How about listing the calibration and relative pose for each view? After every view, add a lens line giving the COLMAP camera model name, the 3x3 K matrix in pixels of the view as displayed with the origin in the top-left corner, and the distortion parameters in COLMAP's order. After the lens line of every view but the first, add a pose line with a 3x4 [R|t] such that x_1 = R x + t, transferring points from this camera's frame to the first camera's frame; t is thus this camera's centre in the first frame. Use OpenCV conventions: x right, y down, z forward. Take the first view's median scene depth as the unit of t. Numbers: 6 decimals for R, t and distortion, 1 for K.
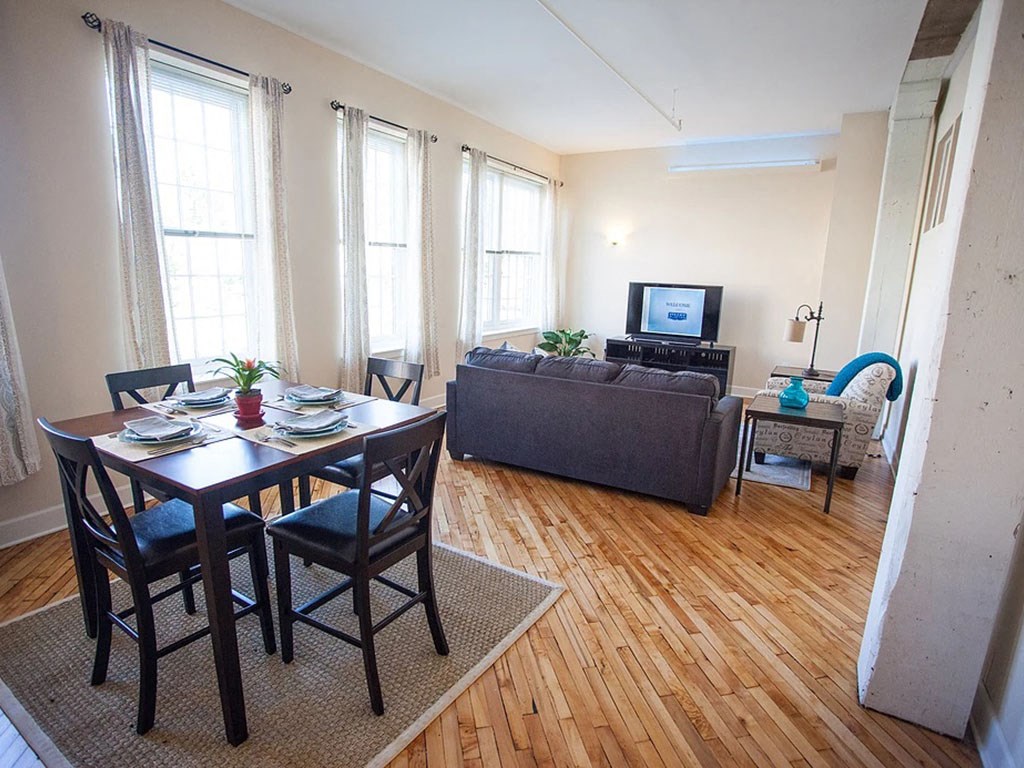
lens RADIAL K [[559.8, 0, 510.8], [0, 559.8, 392.4], [0, 0, 1]] dist [-0.065828, 0.030699]
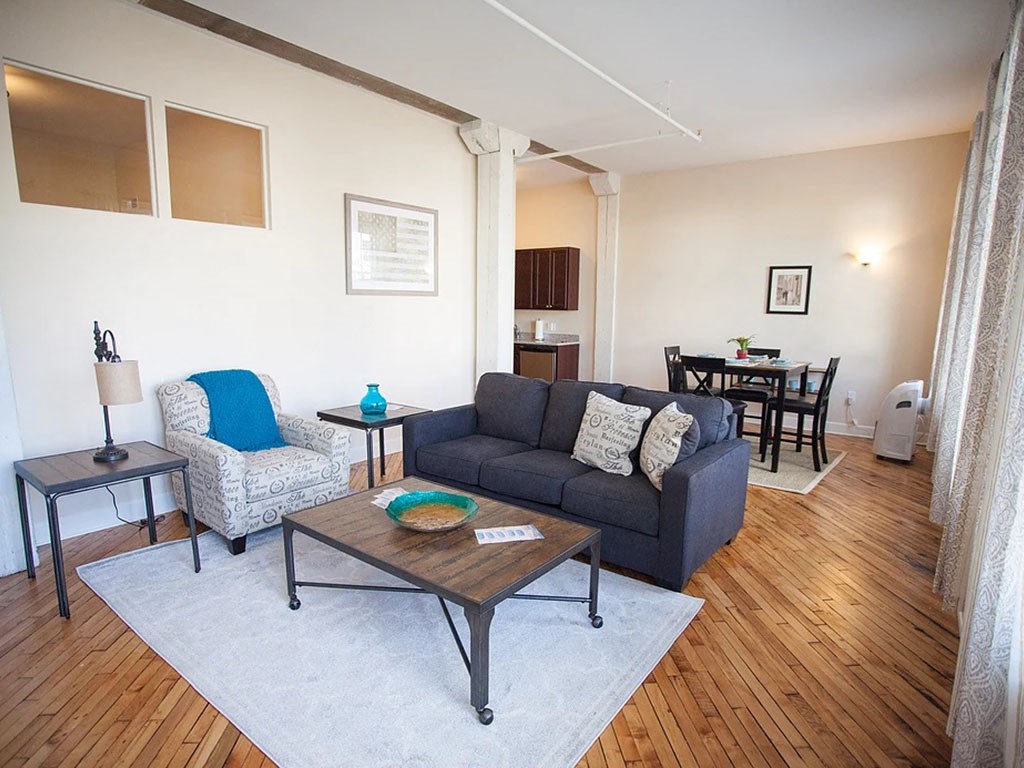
lens RADIAL K [[559.8, 0, 510.8], [0, 559.8, 392.4], [0, 0, 1]] dist [-0.065828, 0.030699]
pose [[-0.989979, -0.060872, 0.127420, 0.097606], [-0.010786, 0.932281, 0.361574, -0.291190], [-0.140801, 0.356576, -0.923596, 1.434383]]
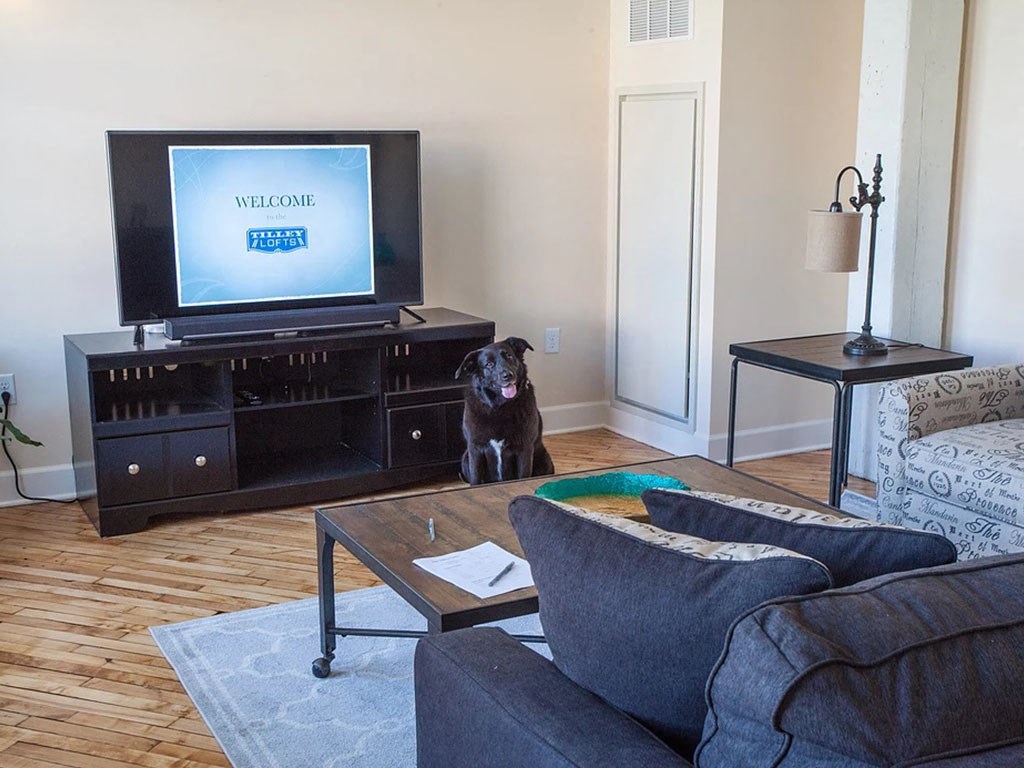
lens RADIAL K [[1235.1, 0, 511.0], [0, 1235.1, 393.0], [0, 0, 1]] dist [0.059996, 0.015497]
pose [[0.530003, -0.209757, 0.821644, -0.286163], [0.198093, 0.972742, 0.120551, -0.156976], [-0.824534, 0.098869, 0.557107, 0.744588]]
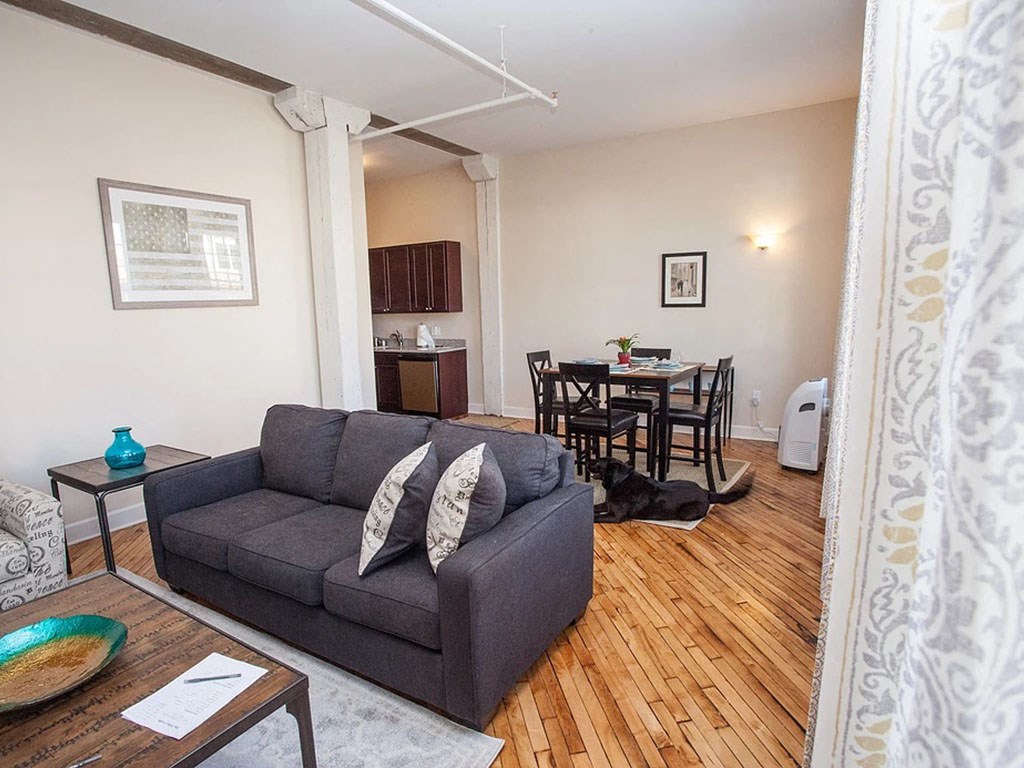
lens RADIAL K [[559.8, 0, 510.8], [0, 559.8, 392.4], [0, 0, 1]] dist [-0.065828, 0.030699]
pose [[-0.999491, -0.007228, 0.031068, -0.036600], [0.004595, 0.931199, 0.364482, -0.262238], [-0.031565, 0.364439, -0.930692, 1.251378]]
